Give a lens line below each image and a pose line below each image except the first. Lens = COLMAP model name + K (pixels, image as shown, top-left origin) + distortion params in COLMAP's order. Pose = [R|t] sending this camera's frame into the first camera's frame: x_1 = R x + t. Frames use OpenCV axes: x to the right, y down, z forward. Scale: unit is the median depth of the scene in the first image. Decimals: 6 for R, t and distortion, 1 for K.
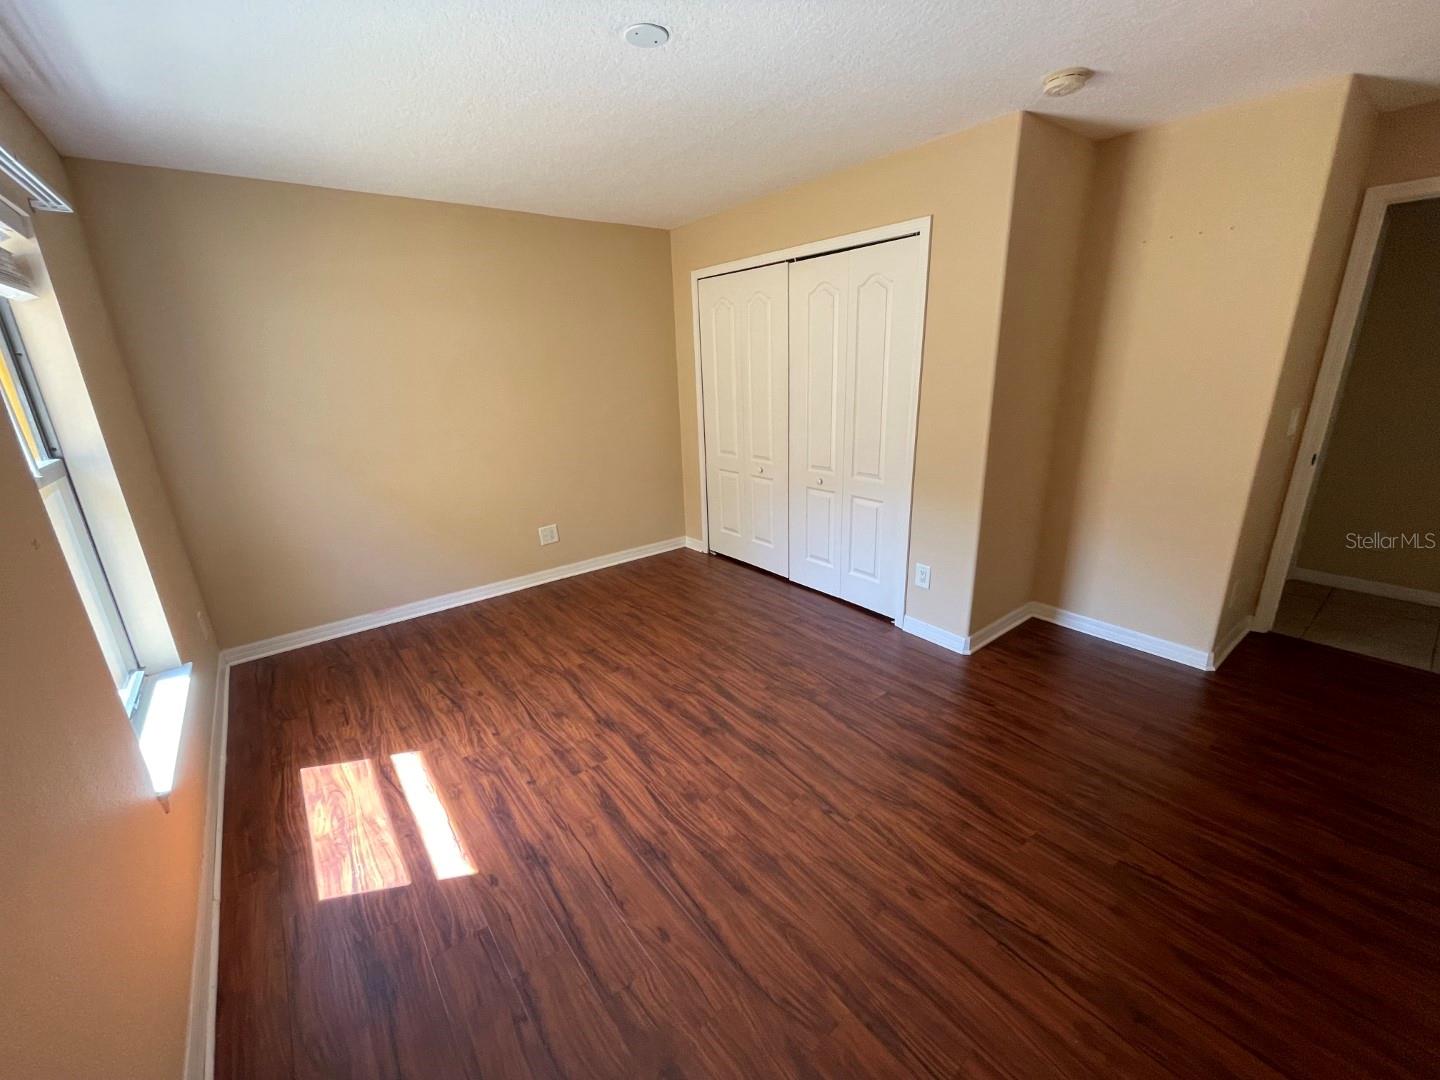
lens RADIAL K [[585.4, 0, 716.4], [0, 585.4, 539.6], [0, 0, 1]] dist [-0.002503, 0.001392]
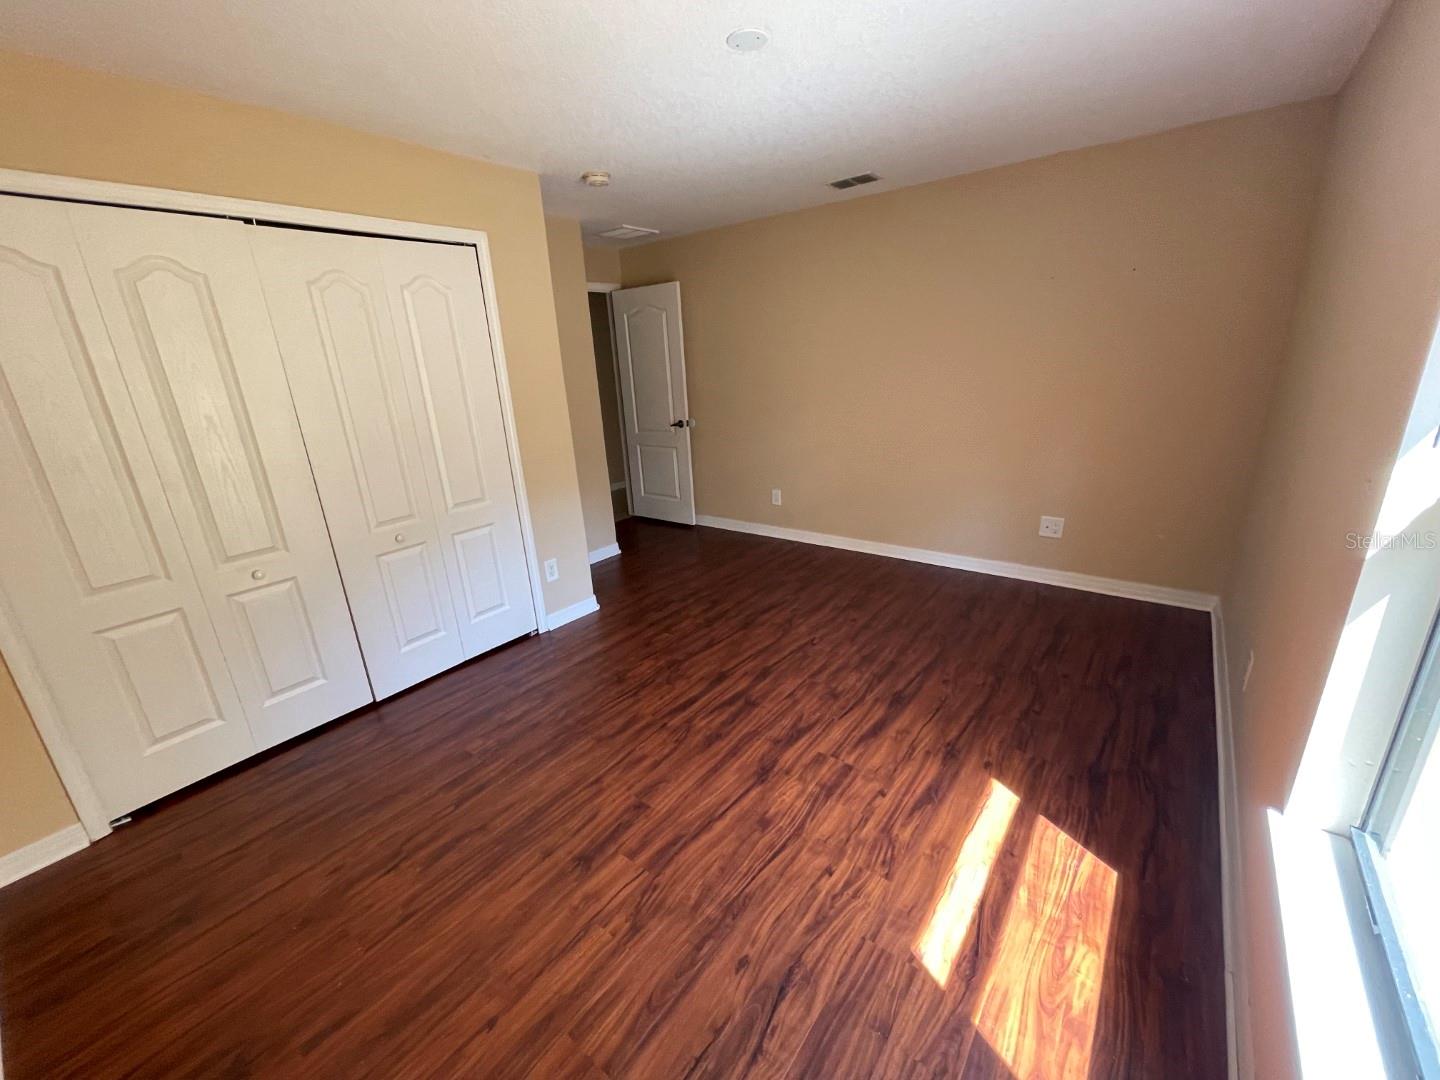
lens RADIAL K [[585.4, 0, 722.8], [0, 585.4, 537.5], [0, 0, 1]] dist [-0.002503, 0.001392]
pose [[-0.244927, -0.248686, 0.937105, -0.982973], [0.344710, 0.881056, 0.323907, -0.315885], [-0.906193, 0.402363, -0.130070, 1.141244]]
